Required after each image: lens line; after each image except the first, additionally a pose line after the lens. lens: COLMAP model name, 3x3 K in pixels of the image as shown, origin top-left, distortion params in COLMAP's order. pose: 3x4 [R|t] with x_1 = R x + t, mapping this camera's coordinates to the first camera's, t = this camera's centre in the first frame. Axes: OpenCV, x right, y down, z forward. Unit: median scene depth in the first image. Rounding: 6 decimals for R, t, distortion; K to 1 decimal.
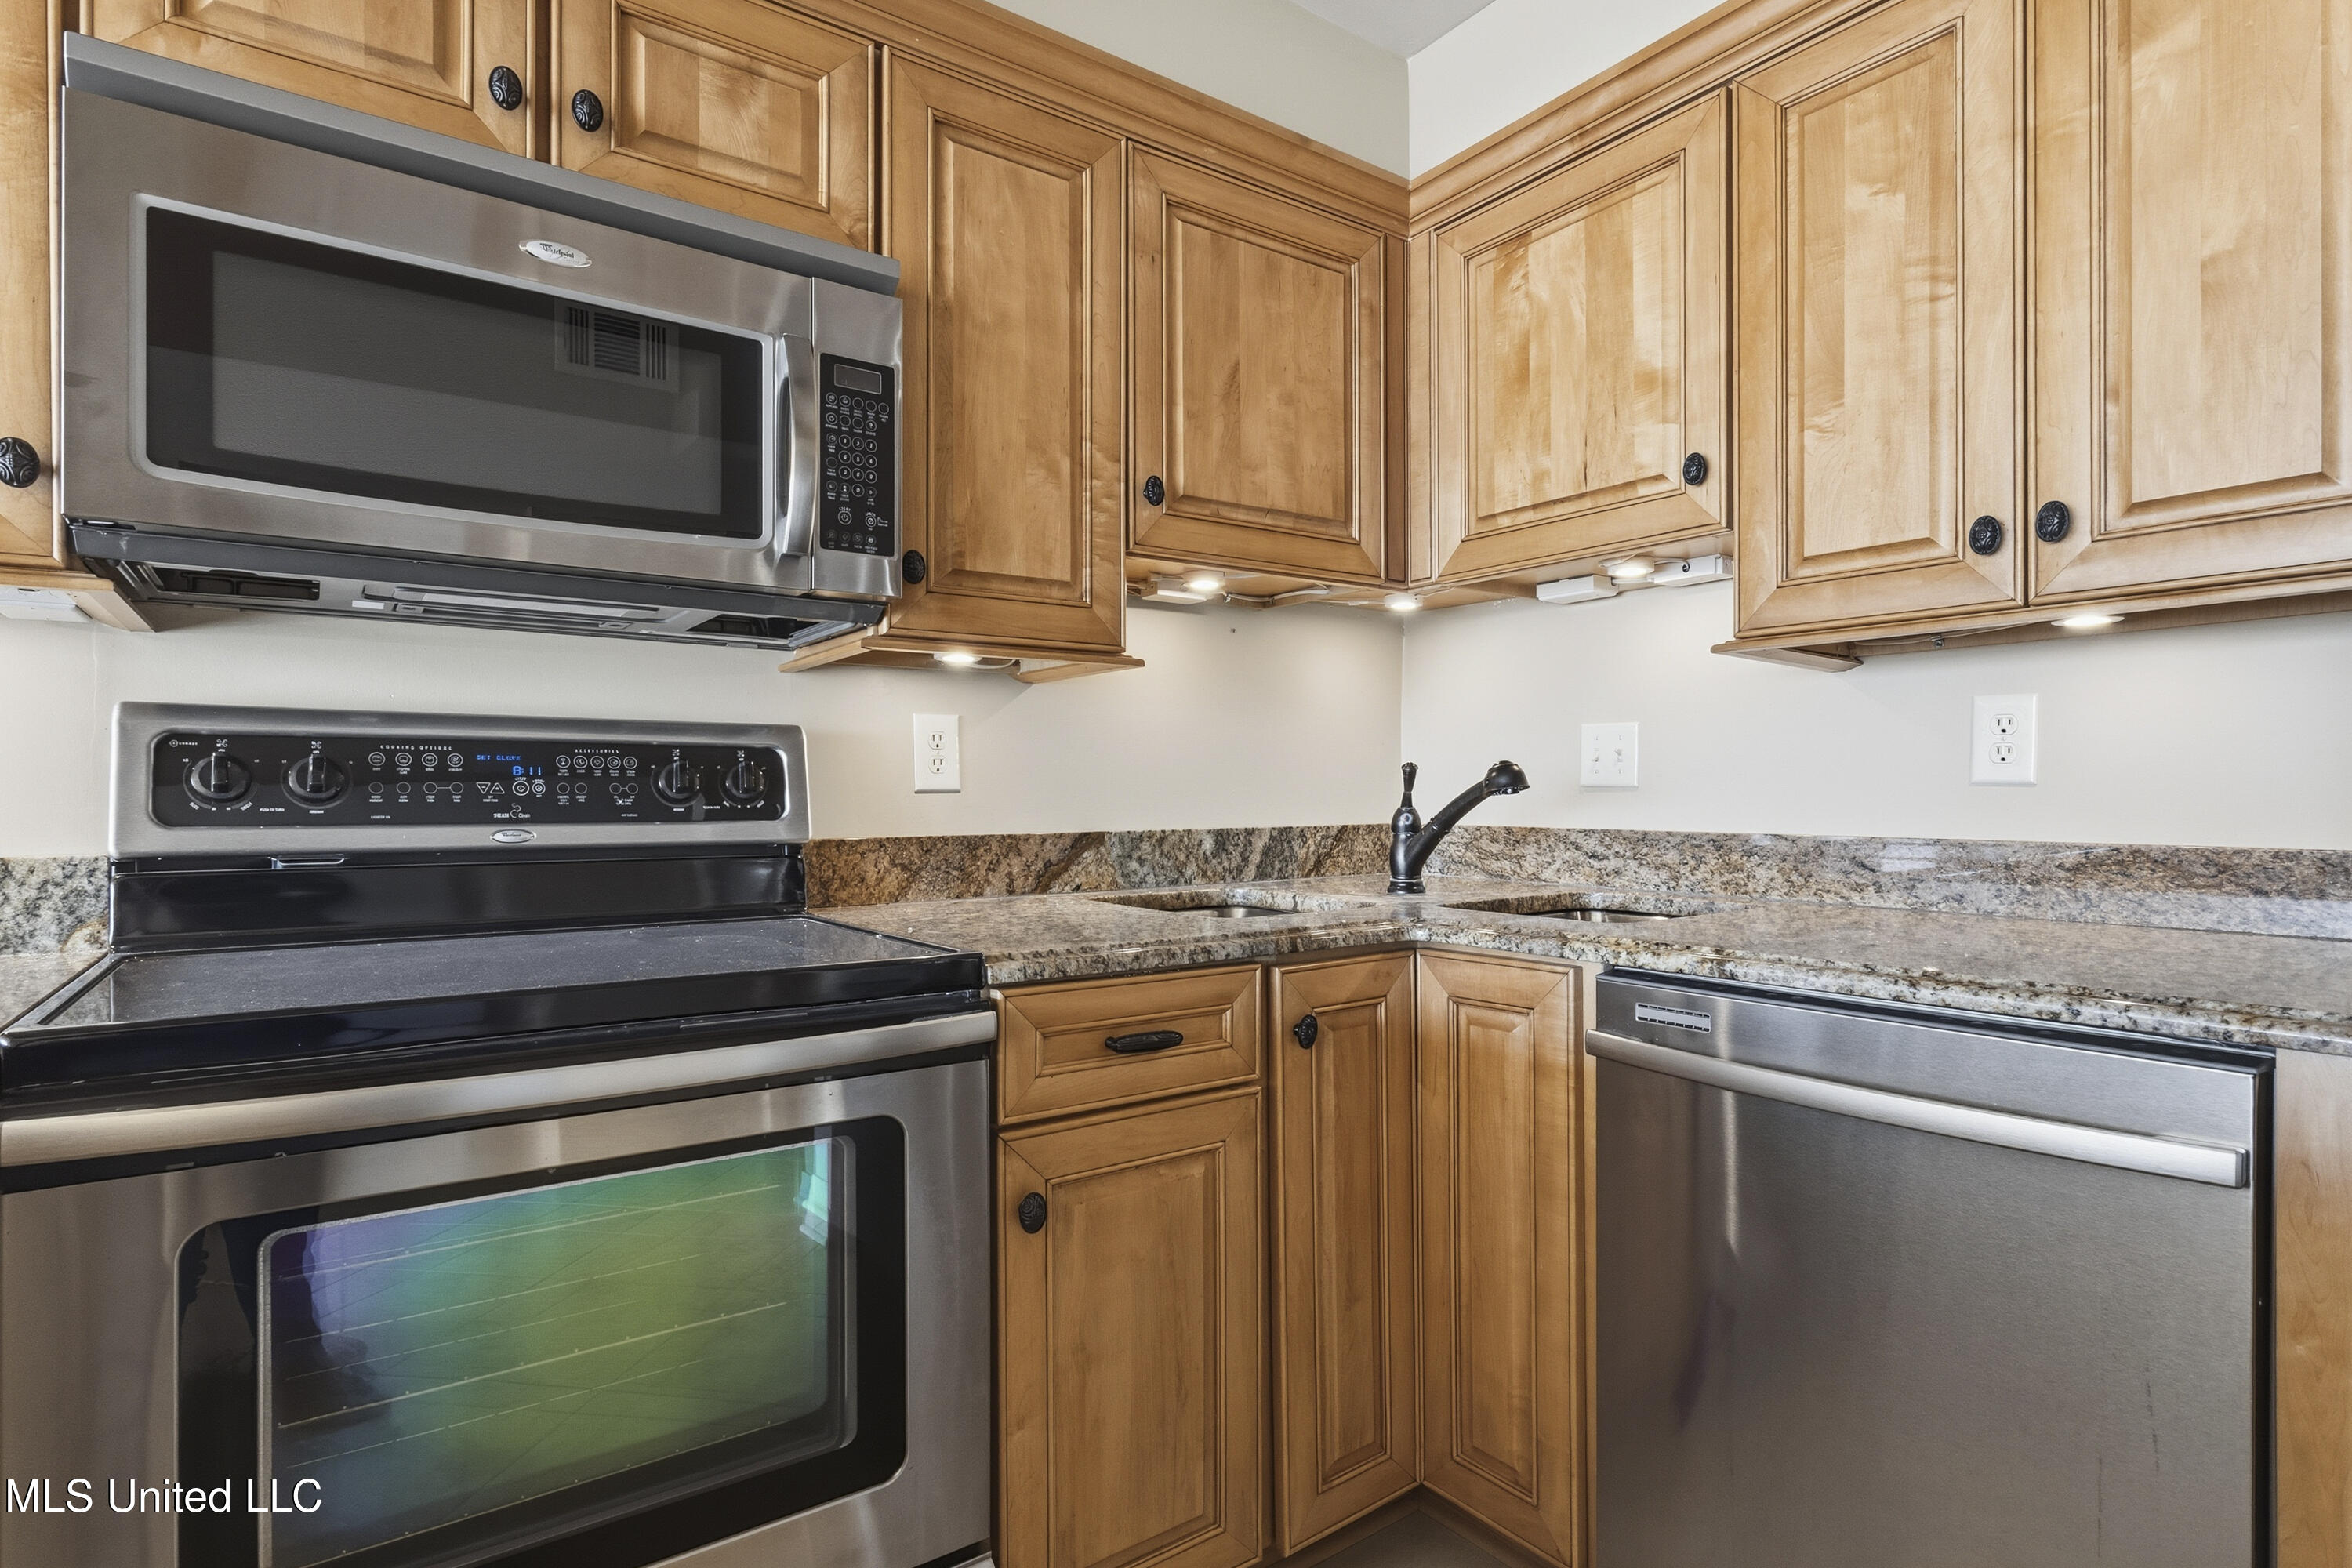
lens RADIAL K [[1202.8, 0, 1182.6], [0, 1202.8, 800.3], [0, 0, 1]] dist [-0.005821, 0.002399]
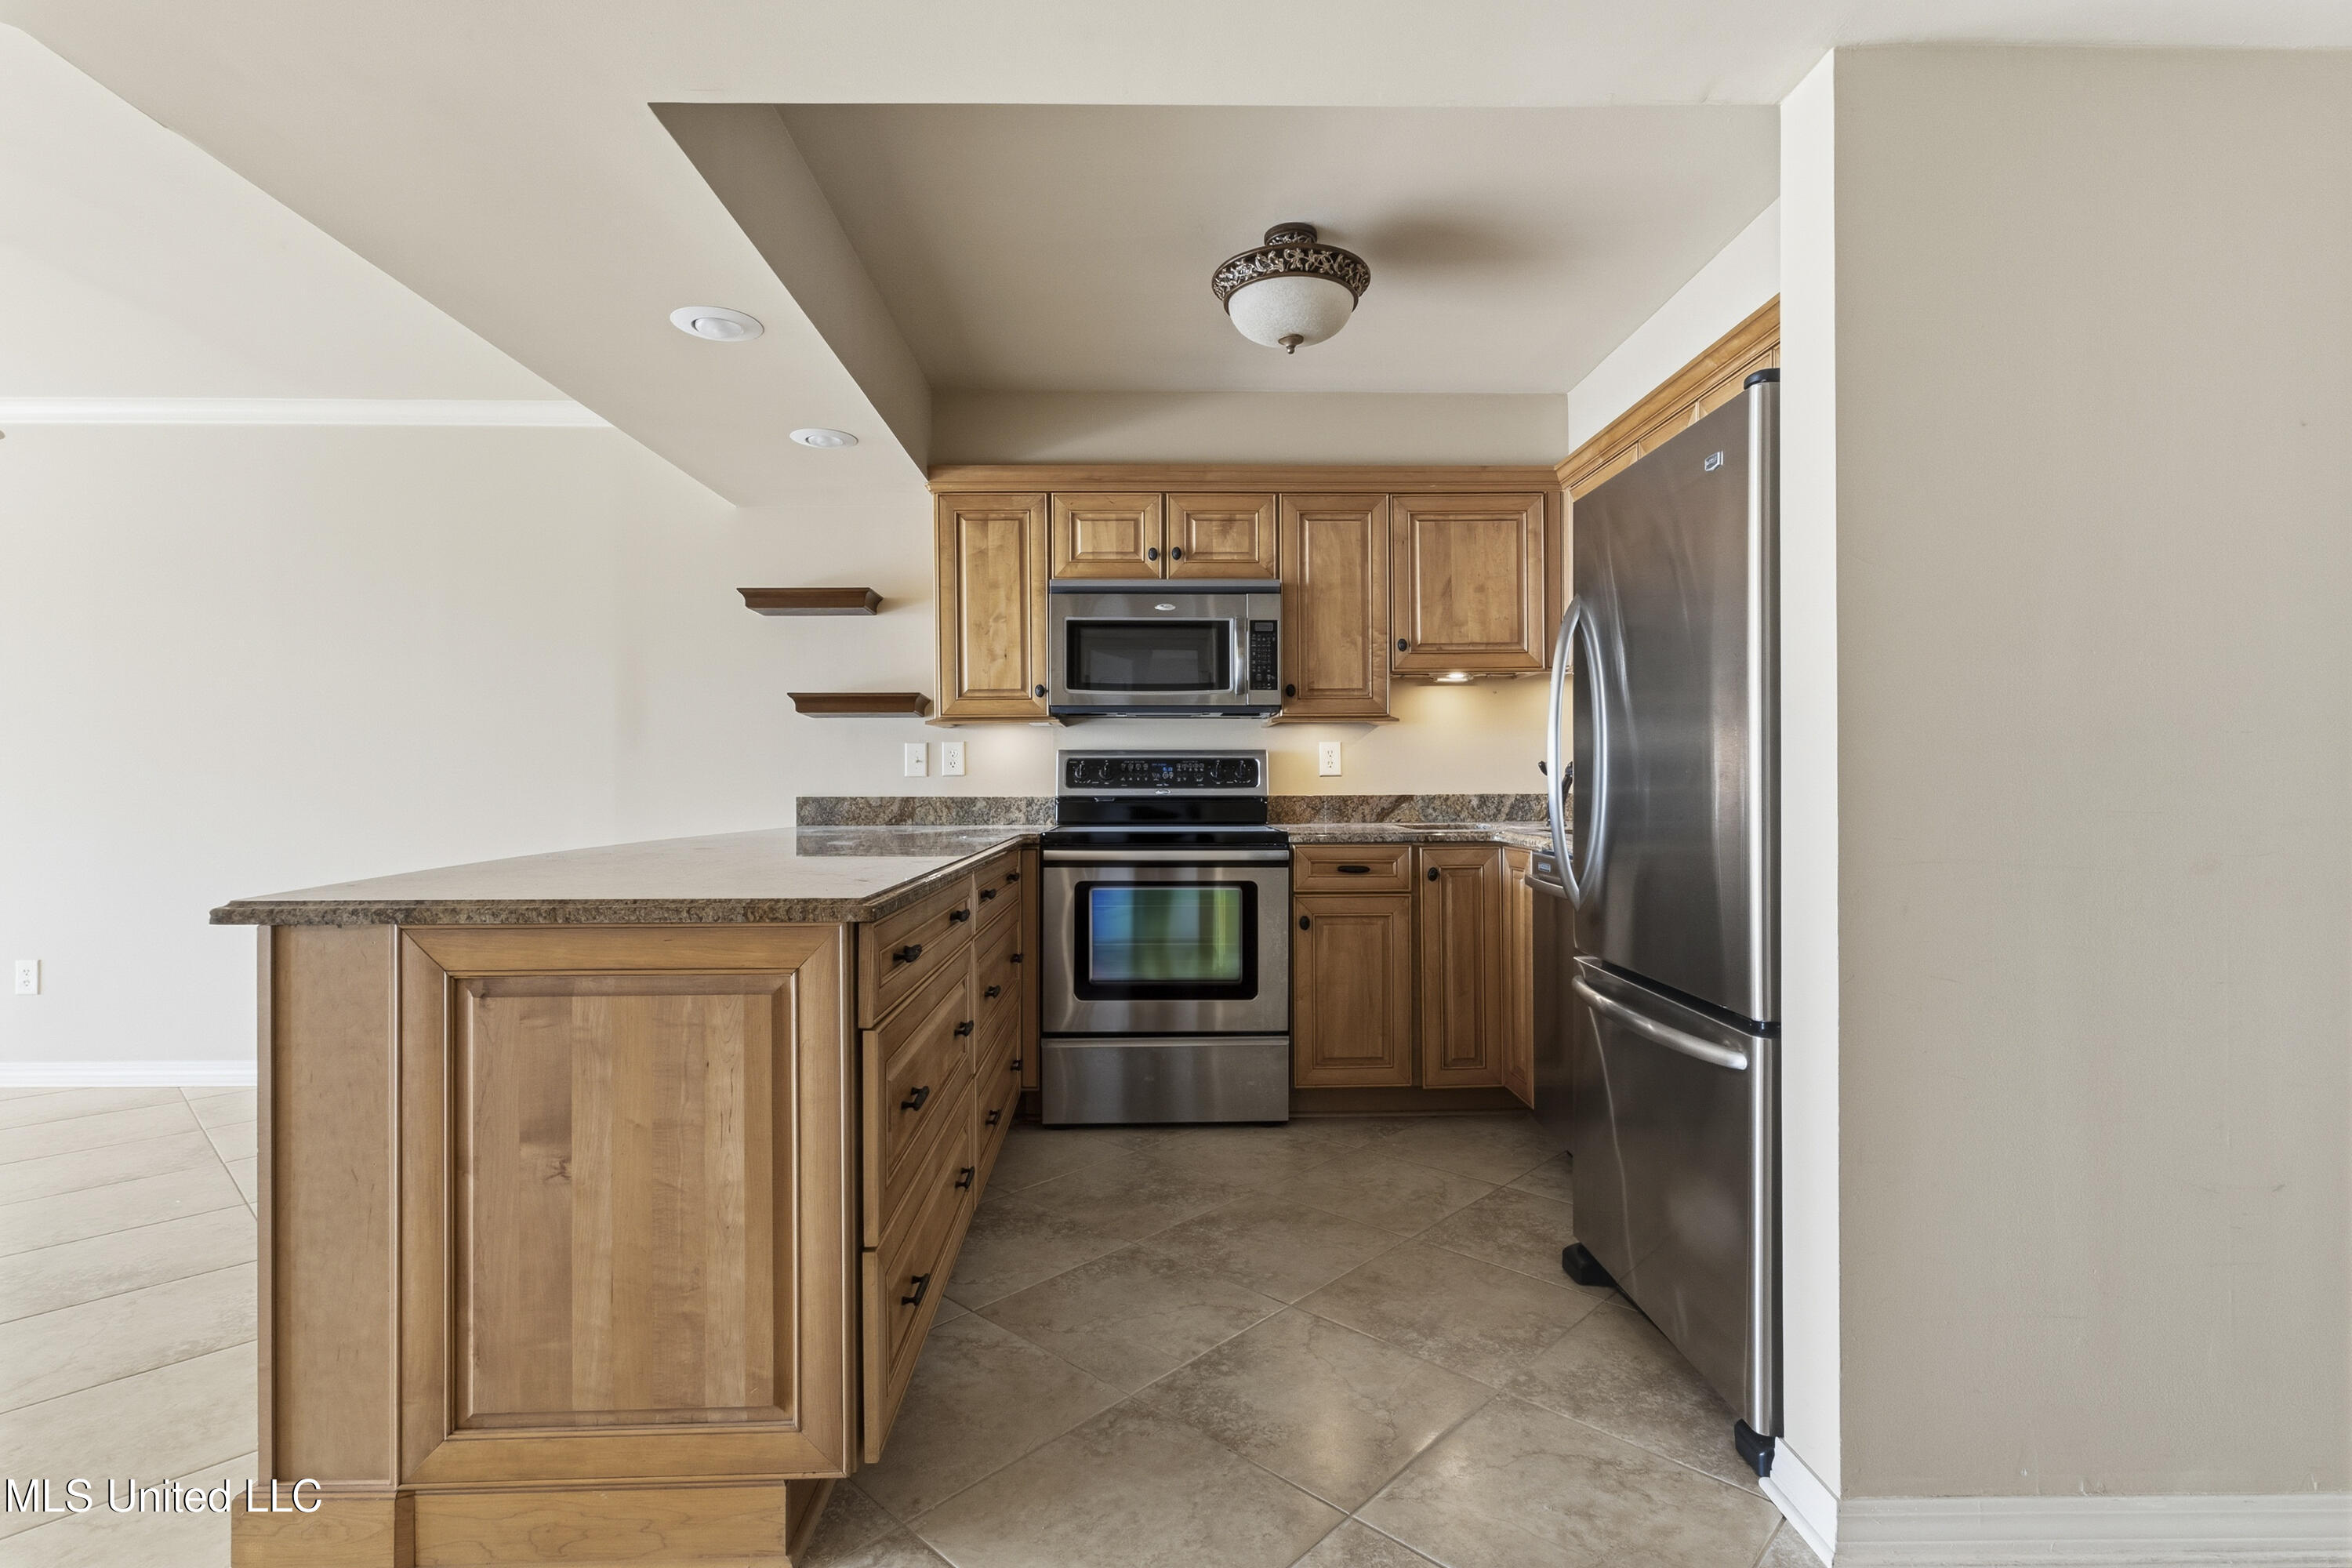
lens RADIAL K [[1185.3, 0, 1176.5], [0, 1185.3, 779.9], [0, 0, 1]] dist [-0.004706, 0.005546]
pose [[0.828067, -0.000305, -0.560630, 1.001349], [-0.000204, 1.000000, -0.000845, 0.002860], [0.560630, 0.000814, 0.828066, -1.255609]]
